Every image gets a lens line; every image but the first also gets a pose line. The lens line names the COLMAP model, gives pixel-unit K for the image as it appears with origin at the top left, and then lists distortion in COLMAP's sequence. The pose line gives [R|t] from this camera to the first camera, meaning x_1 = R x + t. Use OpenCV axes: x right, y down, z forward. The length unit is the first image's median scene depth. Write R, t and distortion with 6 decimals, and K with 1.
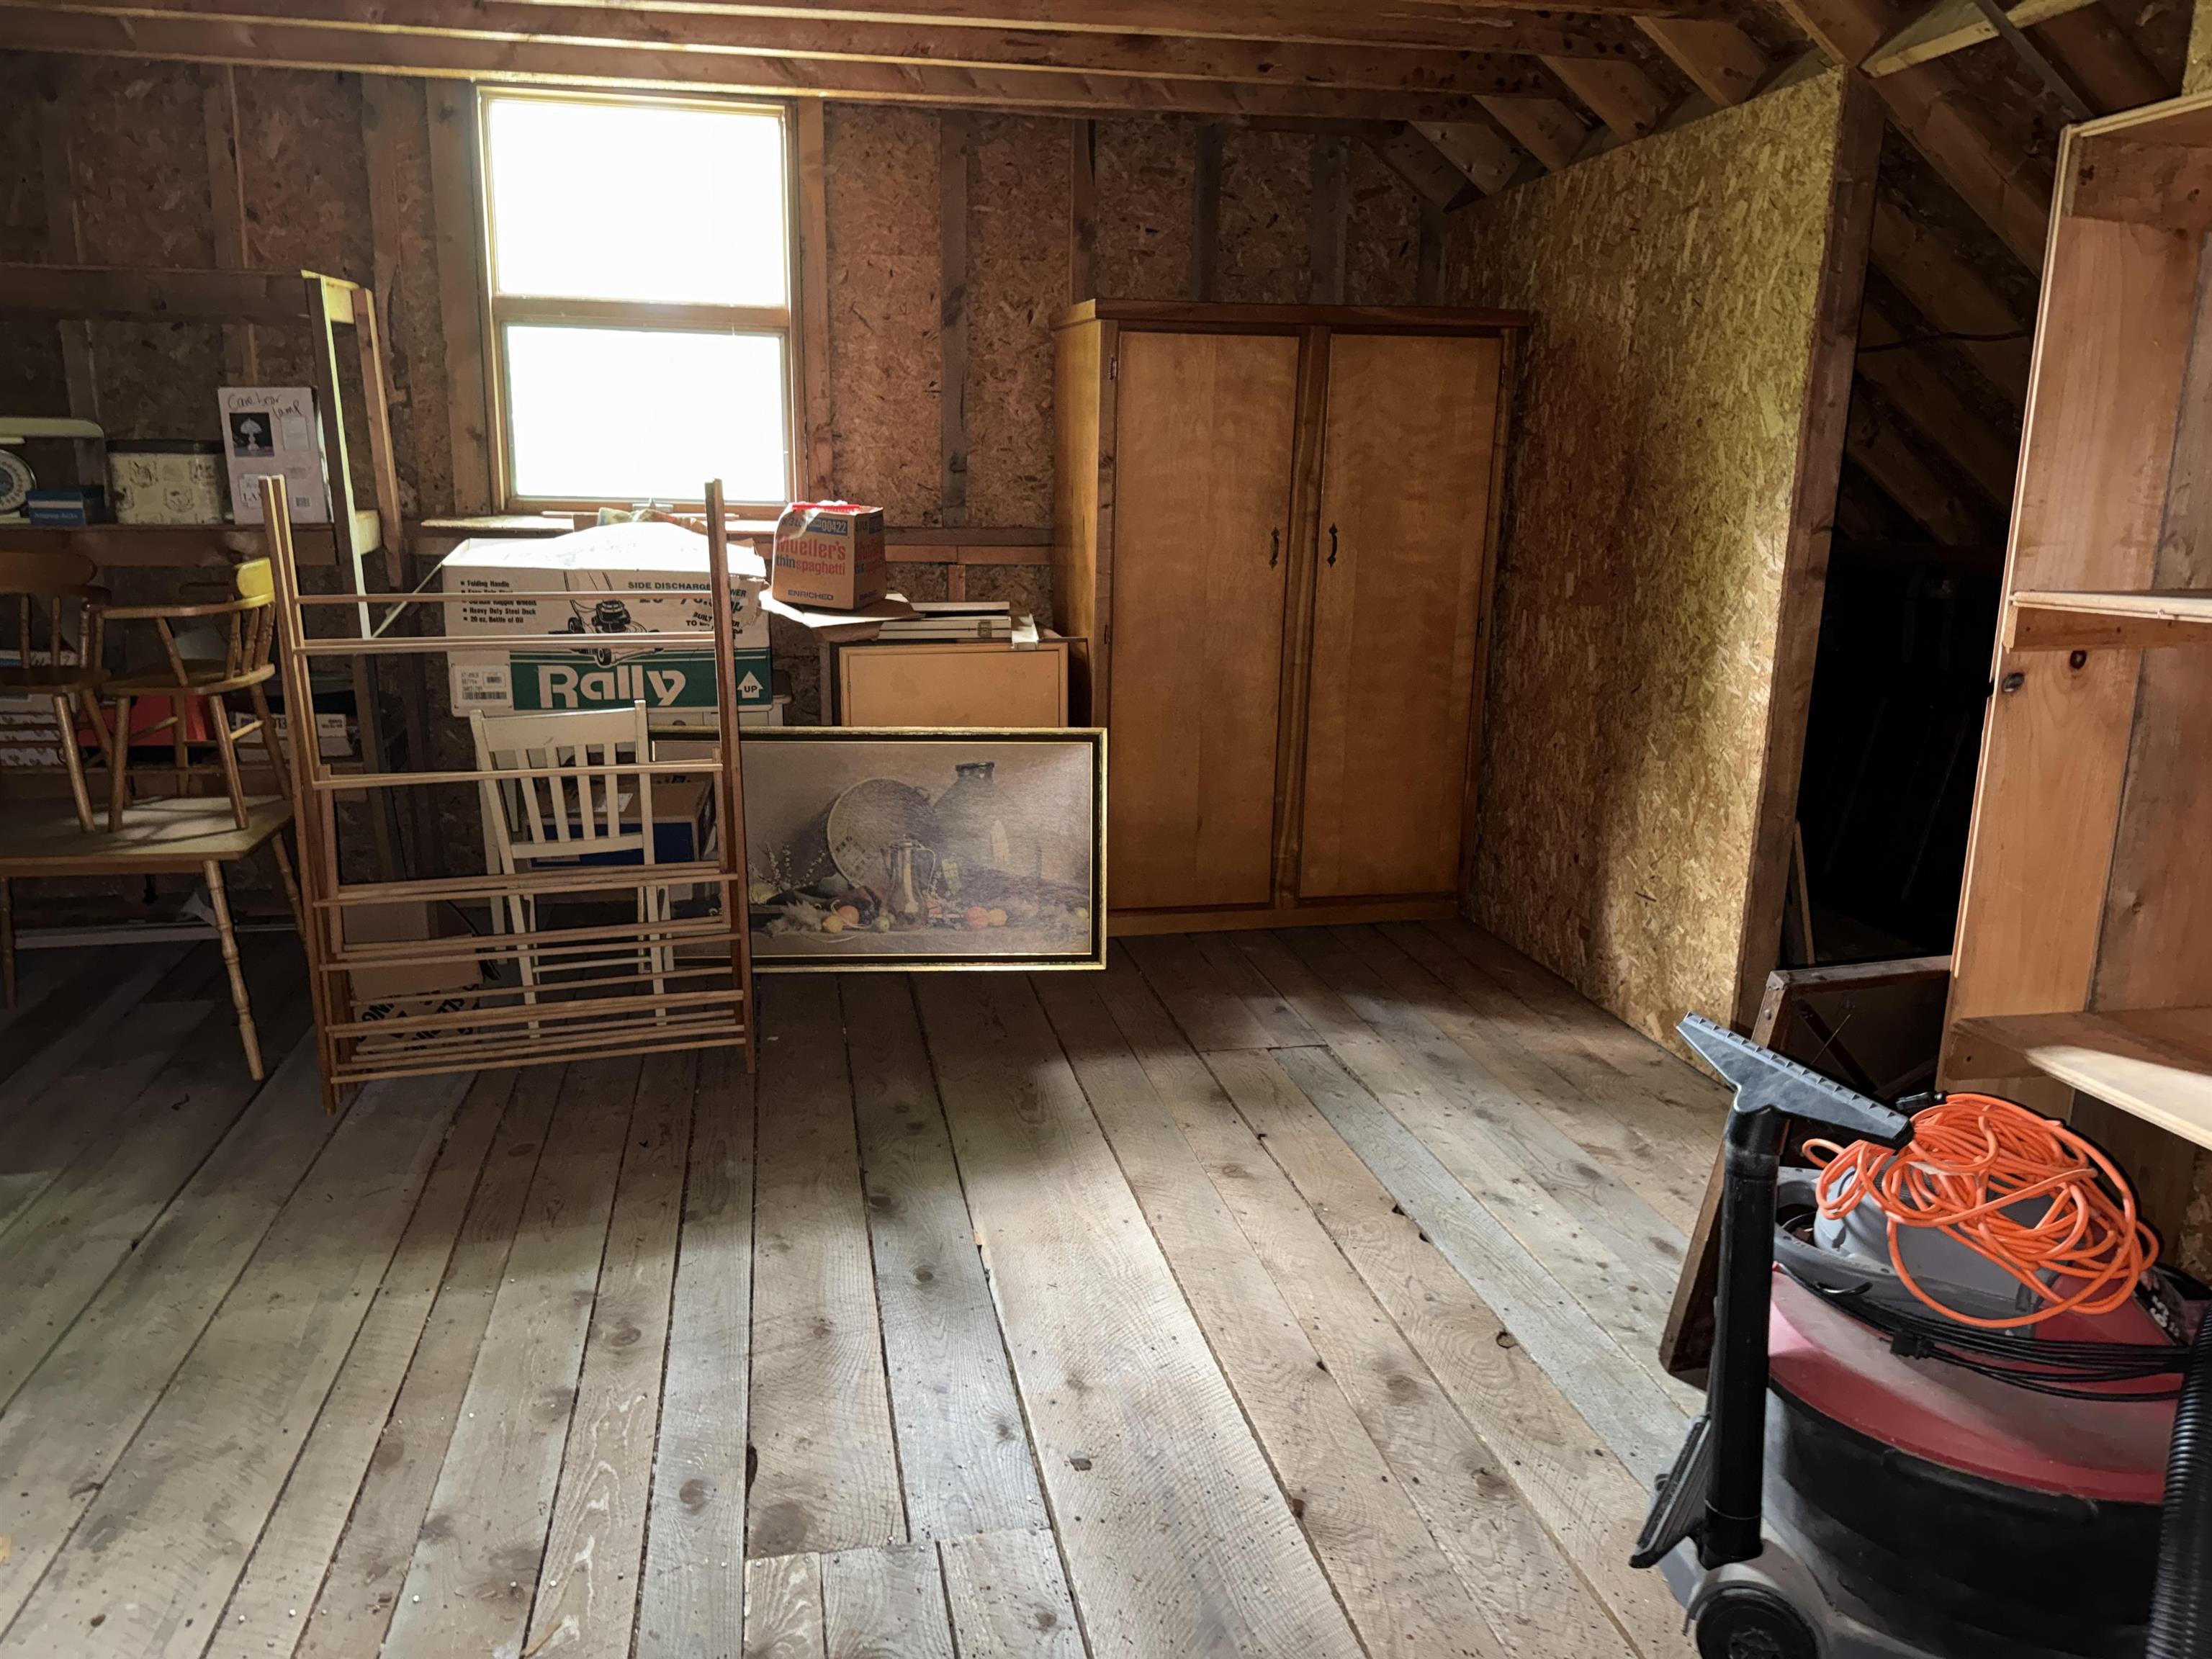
lens RADIAL K [[1552.8, 0, 1102.4], [0, 1552.8, 841.9], [0, 0, 1]] dist [0.098898, -0.123119]
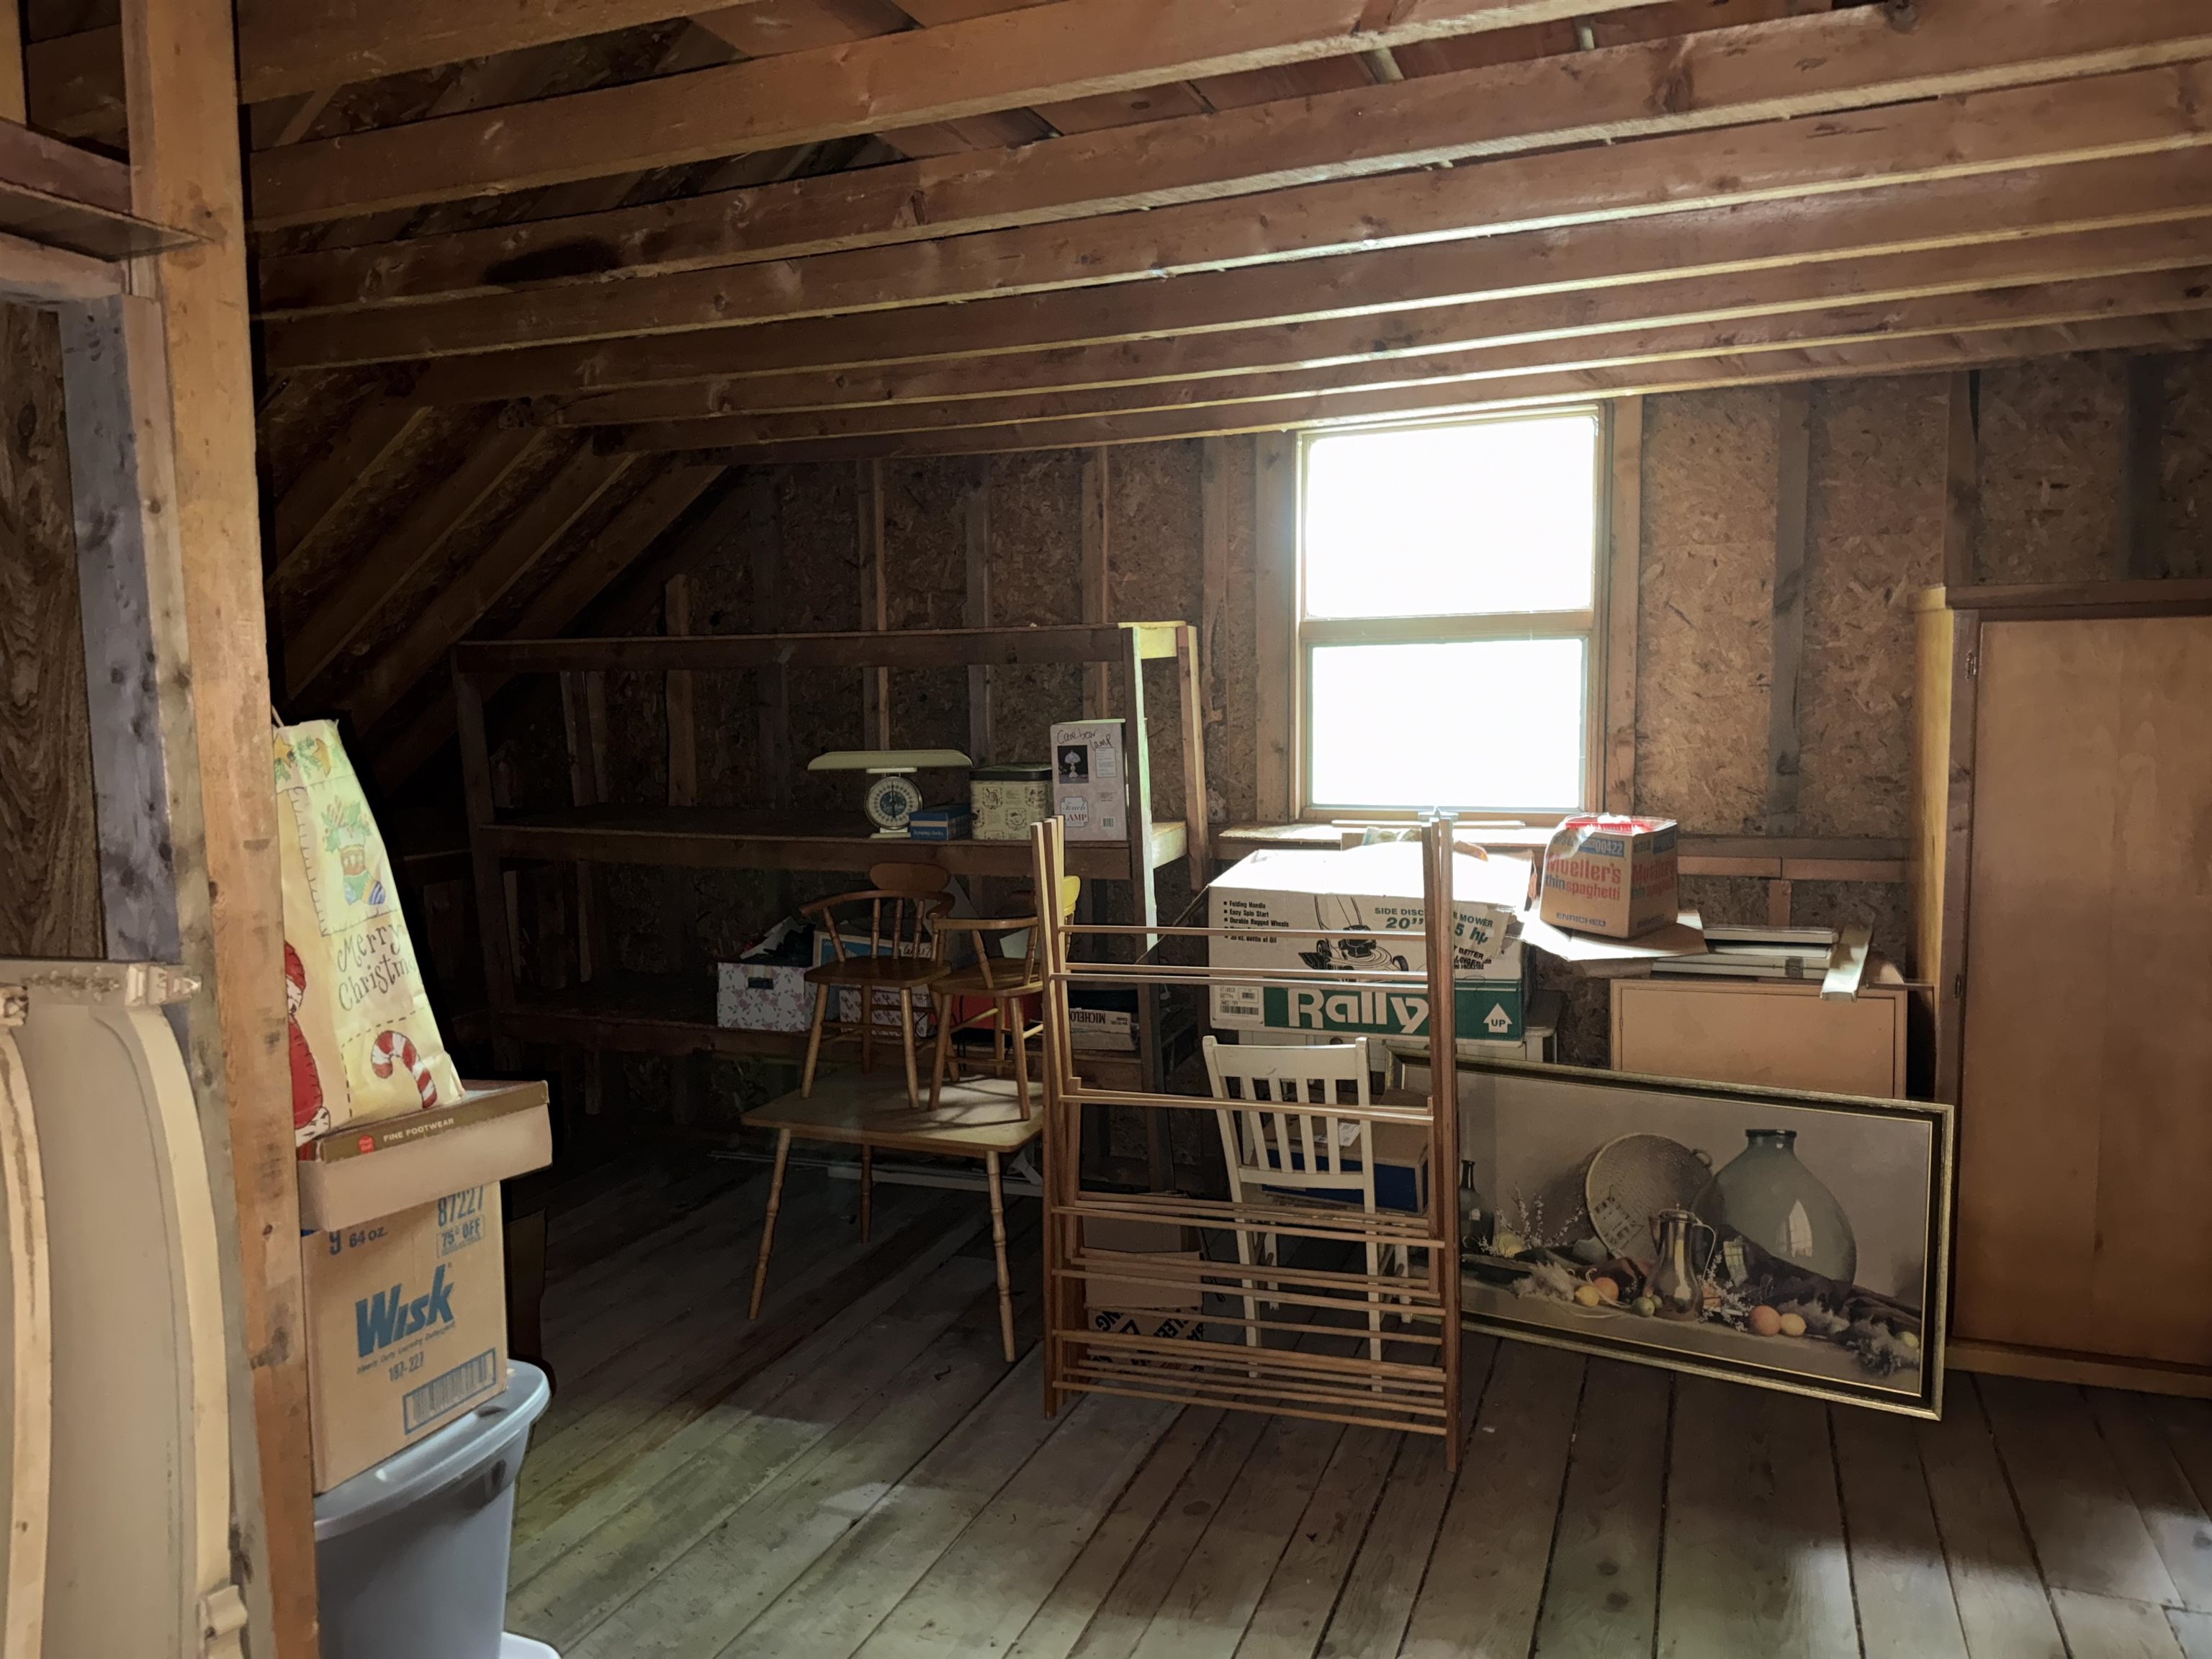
lens RADIAL K [[1588.0, 0, 1106.0], [0, 1588.0, 829.5], [0, 0, 1]] dist [0.077398, -0.110672]
pose [[0.835807, 0.020480, -0.548641, 0.088657], [-0.100392, 0.988156, -0.116053, -0.074024], [0.539766, 0.152077, 0.827964, 0.078516]]
